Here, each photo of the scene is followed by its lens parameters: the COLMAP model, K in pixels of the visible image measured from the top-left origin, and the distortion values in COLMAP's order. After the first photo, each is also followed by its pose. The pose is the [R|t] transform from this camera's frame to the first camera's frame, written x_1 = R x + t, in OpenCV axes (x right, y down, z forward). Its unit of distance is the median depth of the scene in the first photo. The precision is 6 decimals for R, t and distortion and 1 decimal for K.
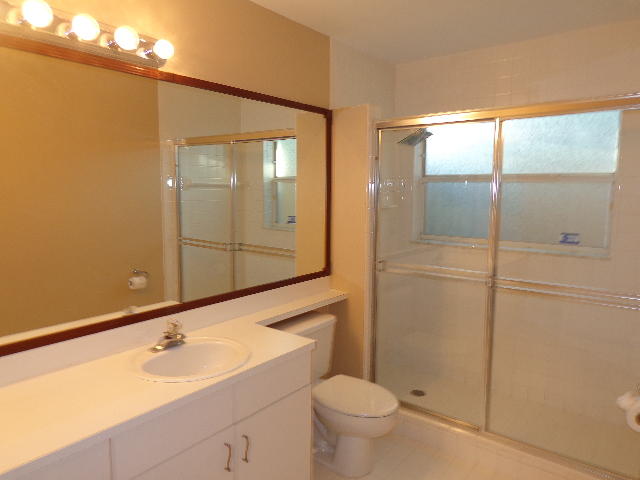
lens RADIAL K [[451.5, 0, 320.0], [0, 451.5, 240.0], [0, 0, 1]] dist [0.002002, 0.003627]
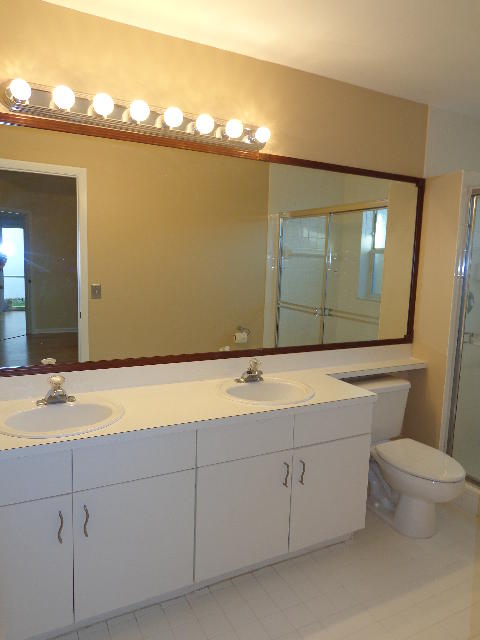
lens RADIAL K [[451.5, 0, 240.0], [0, 451.5, 320.0], [0, 0, 1]] dist [0.002002, 0.003627]
pose [[0.912303, 0.072295, -0.403083, 0.081218], [-0.069521, 0.997348, 0.021531, 0.033649], [0.403571, 0.008380, 0.914910, -0.084067]]
